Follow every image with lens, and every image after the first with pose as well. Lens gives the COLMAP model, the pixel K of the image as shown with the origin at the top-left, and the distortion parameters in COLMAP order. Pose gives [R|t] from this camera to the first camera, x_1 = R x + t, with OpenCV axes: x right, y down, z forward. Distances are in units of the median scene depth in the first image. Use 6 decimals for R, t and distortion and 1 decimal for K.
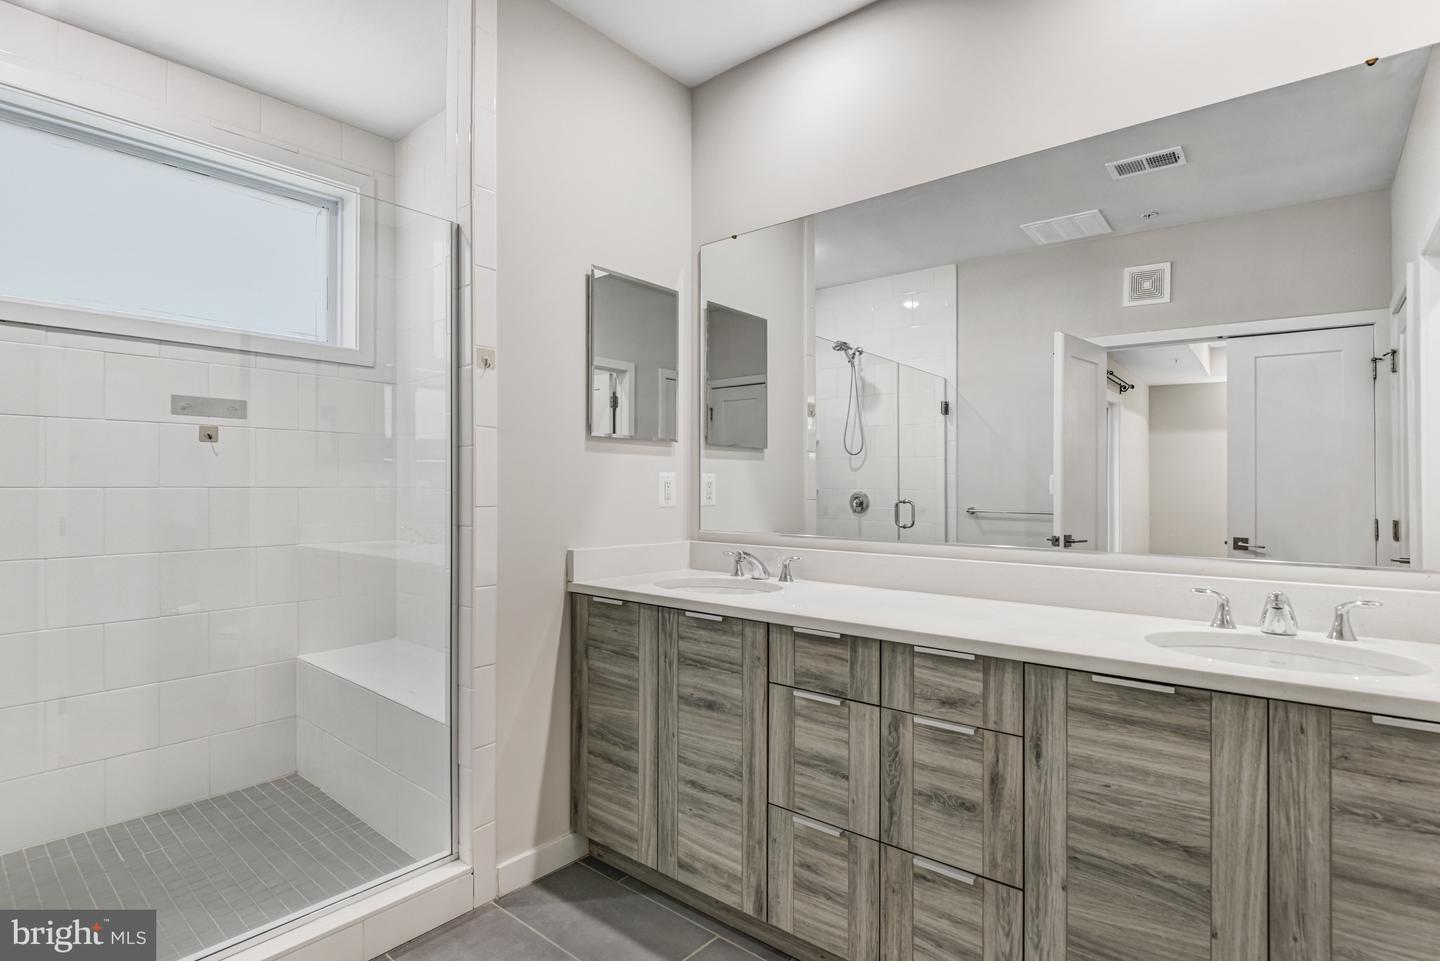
lens RADIAL K [[739.7, 0, 718.4], [0, 739.7, 465.7], [0, 0, 1]] dist [0.001084, -0.008400]
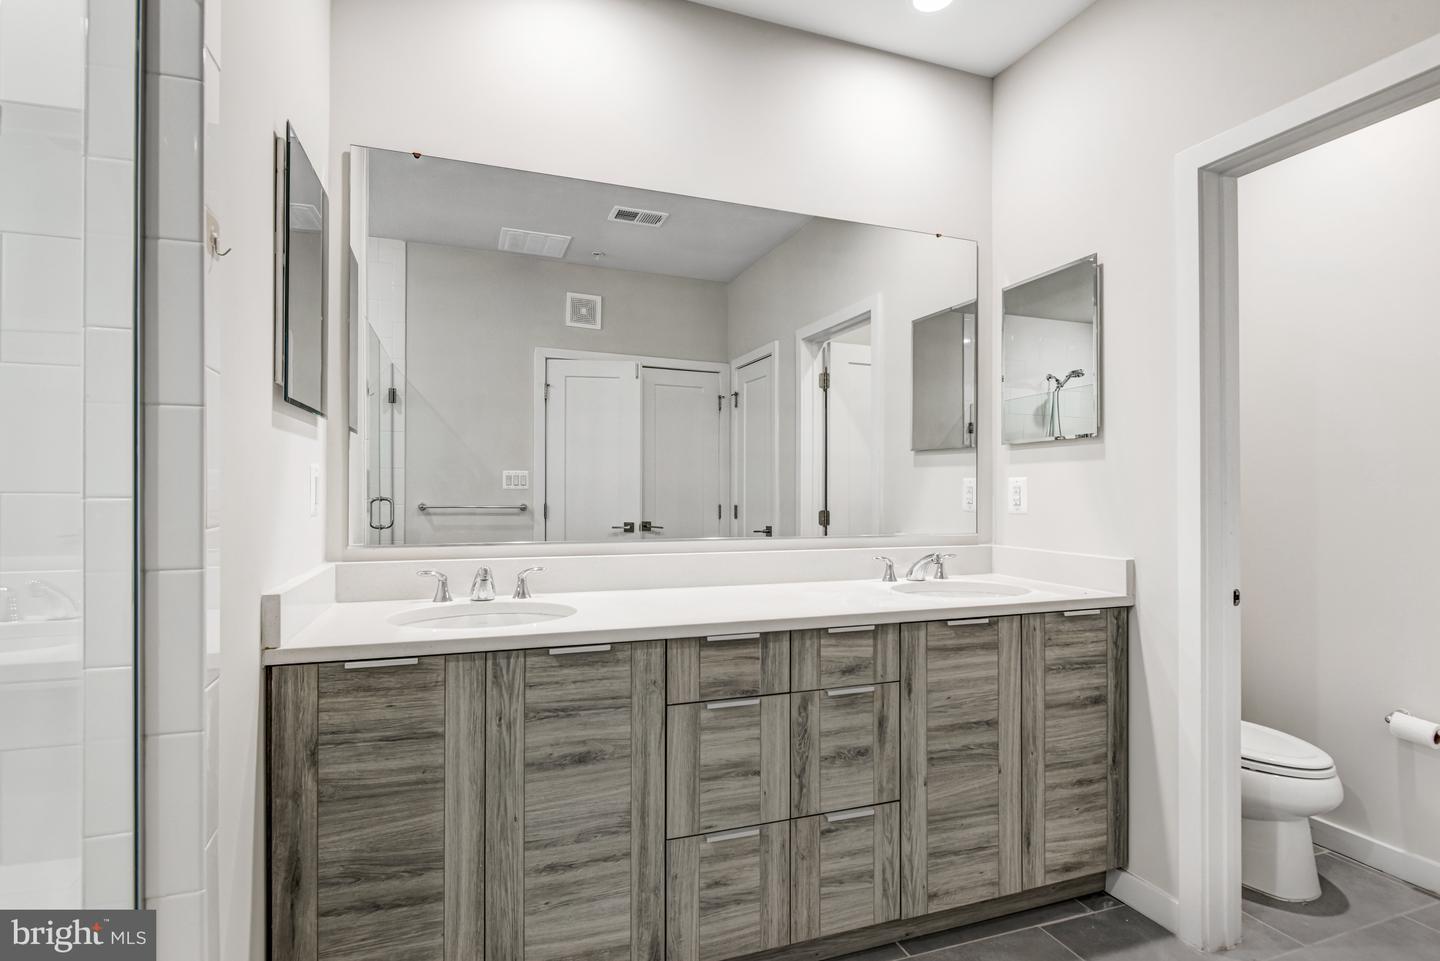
lens RADIAL K [[717.5, 0, 727.9], [0, 717.5, 465.1], [0, 0, 1]] dist [-0.000106, -0.002287]
pose [[0.501213, 0.018520, 0.865126, -0.696813], [-0.026239, 0.999636, -0.006198, 0.004783], [-0.864926, -0.019593, 0.501516, 0.538275]]
